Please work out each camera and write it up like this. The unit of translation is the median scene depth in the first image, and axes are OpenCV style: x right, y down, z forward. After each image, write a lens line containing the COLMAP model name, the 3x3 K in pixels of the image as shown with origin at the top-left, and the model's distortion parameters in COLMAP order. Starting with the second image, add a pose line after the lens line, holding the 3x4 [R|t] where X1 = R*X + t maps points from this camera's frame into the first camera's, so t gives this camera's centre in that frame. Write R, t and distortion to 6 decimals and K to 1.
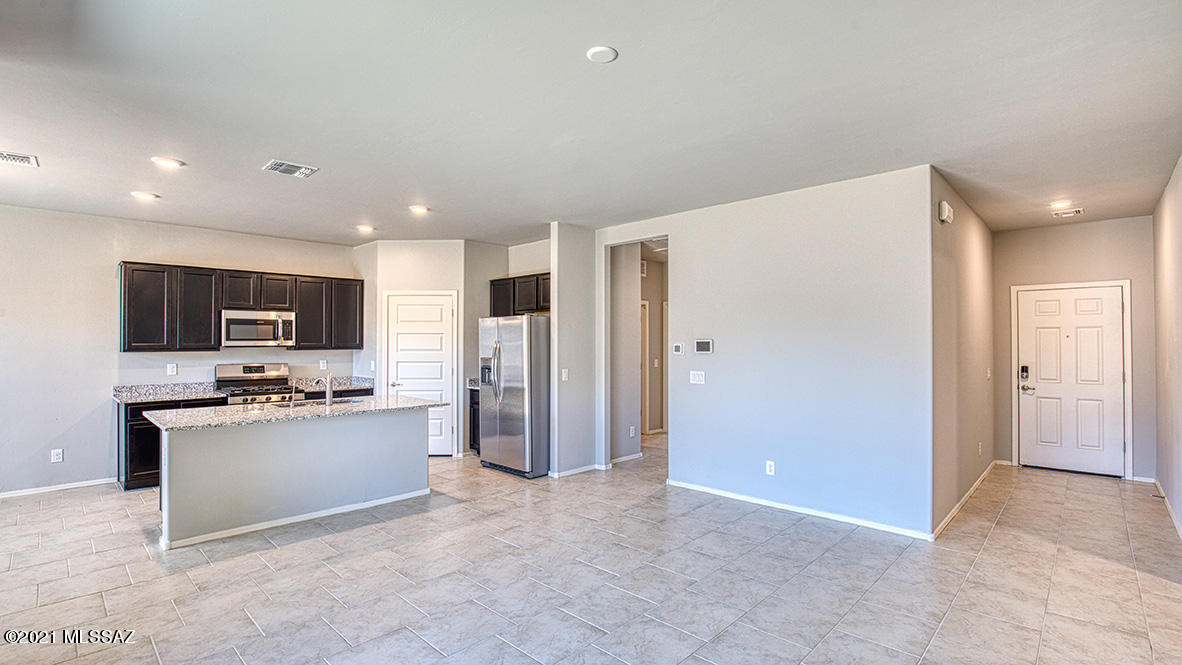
lens RADIAL K [[537.9, 0, 601.5], [0, 537.9, 337.0], [0, 0, 1]] dist [-0.037451, 0.006880]
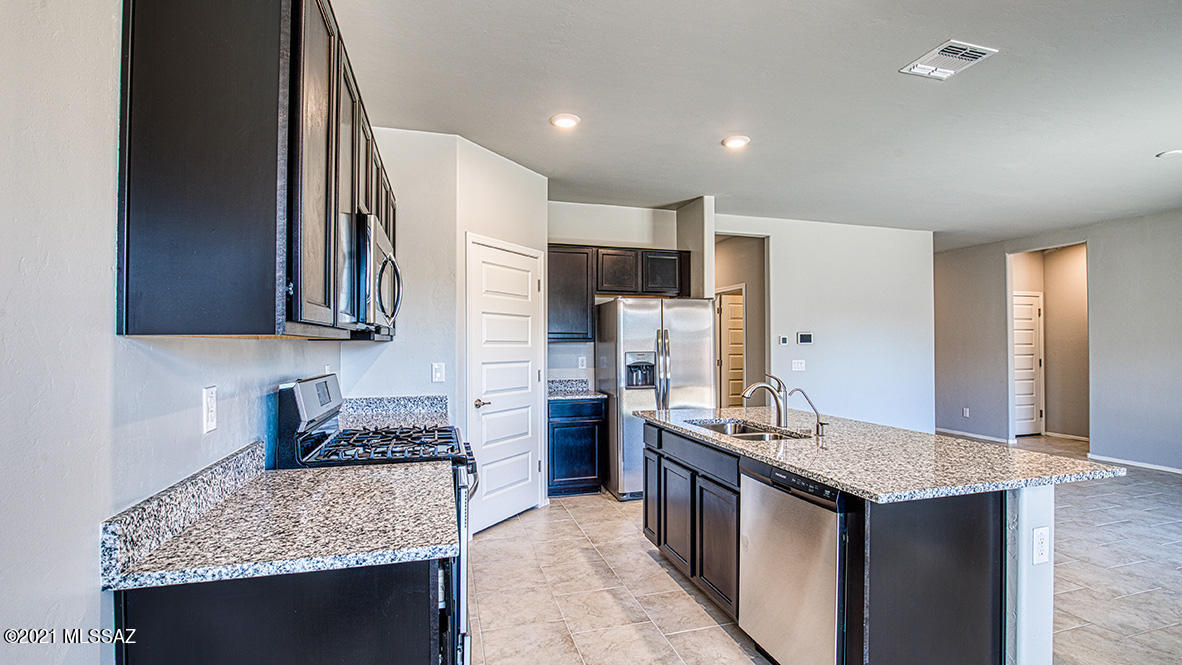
lens RADIAL K [[537.9, 0, 595.7], [0, 537.9, 340.1], [0, 0, 1]] dist [-0.037451, 0.006880]
pose [[0.511946, 0.009233, 0.858968, -1.006413], [-0.010026, 0.999938, -0.004773, 0.029995], [-0.858959, -0.006168, 0.512007, 0.763473]]
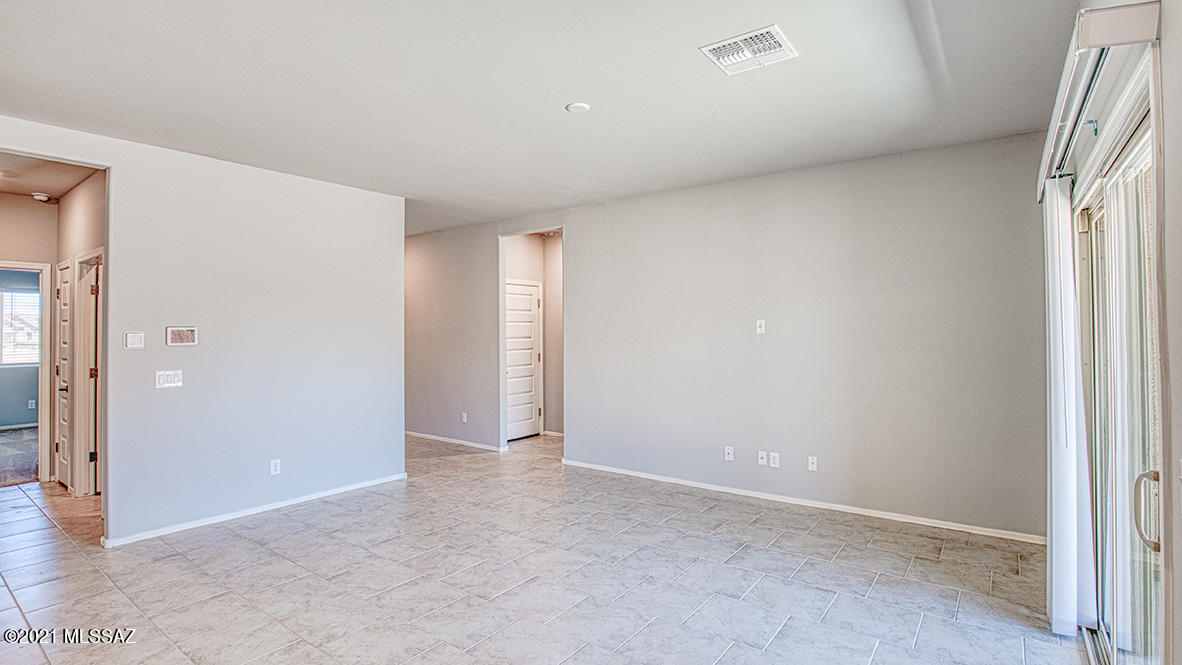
lens RADIAL K [[566.1, 0, 569.7], [0, 566.1, 324.1], [0, 0, 1]] dist [-0.025878, -0.000047]
pose [[-0.085934, 0.012000, 0.996229, -0.614361], [-0.005792, 0.999905, -0.012544, 0.007106], [-0.996284, -0.006848, -0.085856, 0.513005]]
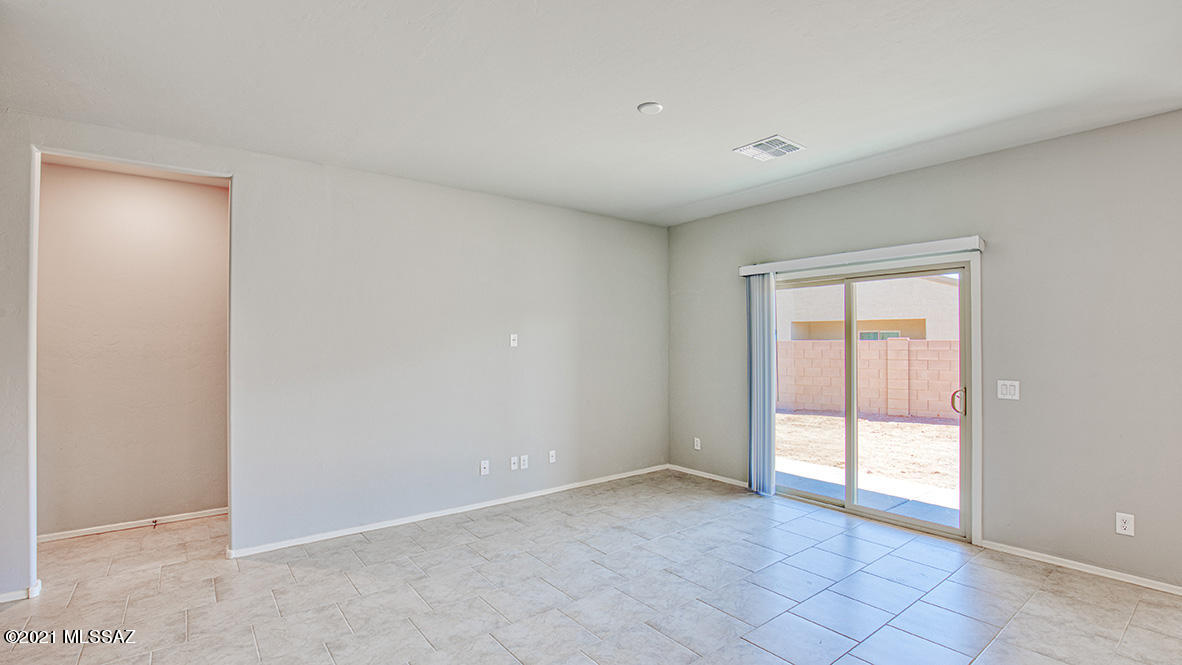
lens RADIAL K [[537.9, 0, 599.1], [0, 537.9, 337.7], [0, 0, 1]] dist [-0.037451, 0.006880]
pose [[-0.987465, 0.005015, 0.157761, -0.032943], [0.001677, 0.999772, -0.021286, 0.013283], [-0.157832, -0.020754, -0.987248, 1.010268]]
